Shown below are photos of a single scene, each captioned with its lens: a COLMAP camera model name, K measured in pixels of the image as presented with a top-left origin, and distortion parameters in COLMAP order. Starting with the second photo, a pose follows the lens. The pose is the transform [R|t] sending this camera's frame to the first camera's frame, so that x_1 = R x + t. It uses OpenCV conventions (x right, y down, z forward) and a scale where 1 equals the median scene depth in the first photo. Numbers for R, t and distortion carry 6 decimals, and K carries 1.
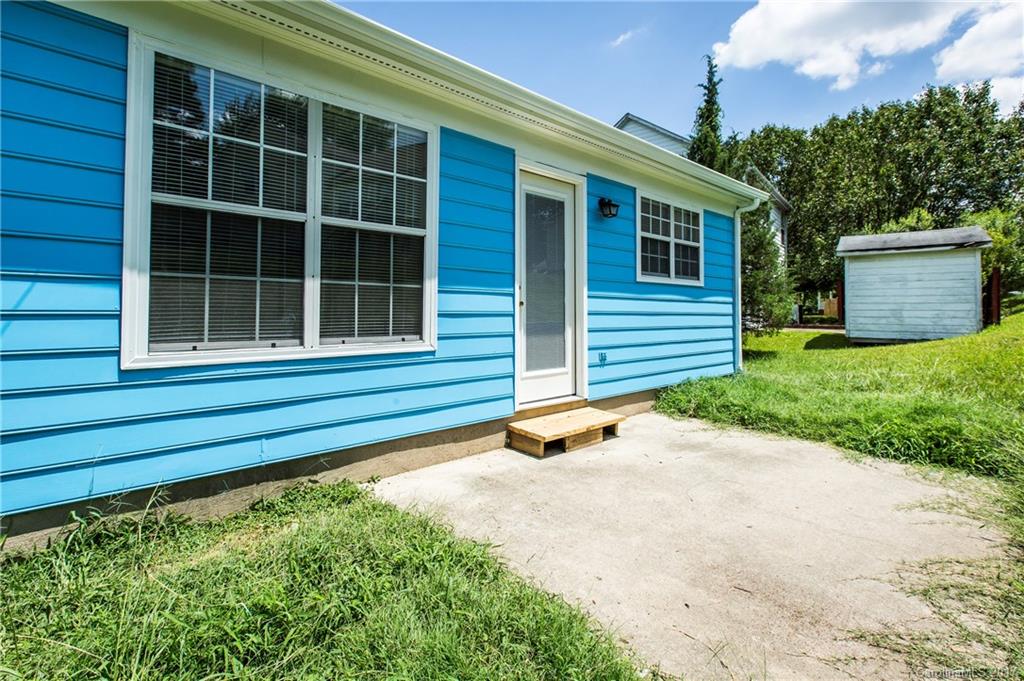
lens RADIAL K [[462.6, 0, 508.7], [0, 462.6, 302.5], [0, 0, 1]] dist [-0.001125, -0.001404]
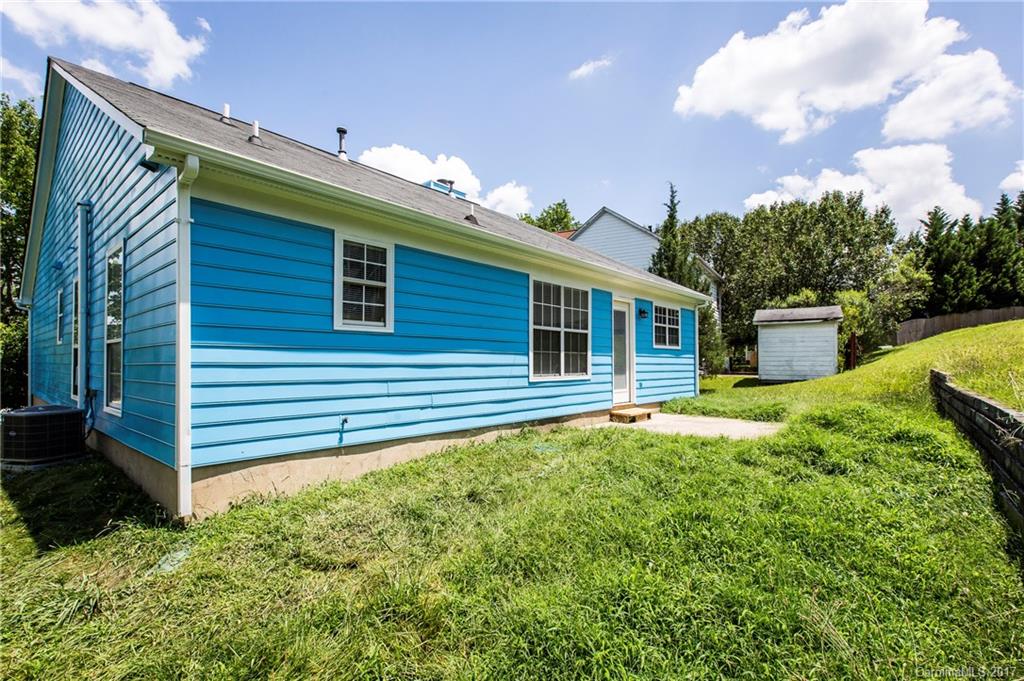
lens RADIAL K [[462.6, 0, 514.9], [0, 462.6, 362.0], [0, 0, 1]] dist [-0.001125, -0.001404]
pose [[0.992202, -0.004996, 0.124538, -0.618278], [0.002947, 0.999857, 0.016632, -0.021729], [-0.124603, -0.016135, 0.992075, -1.001807]]
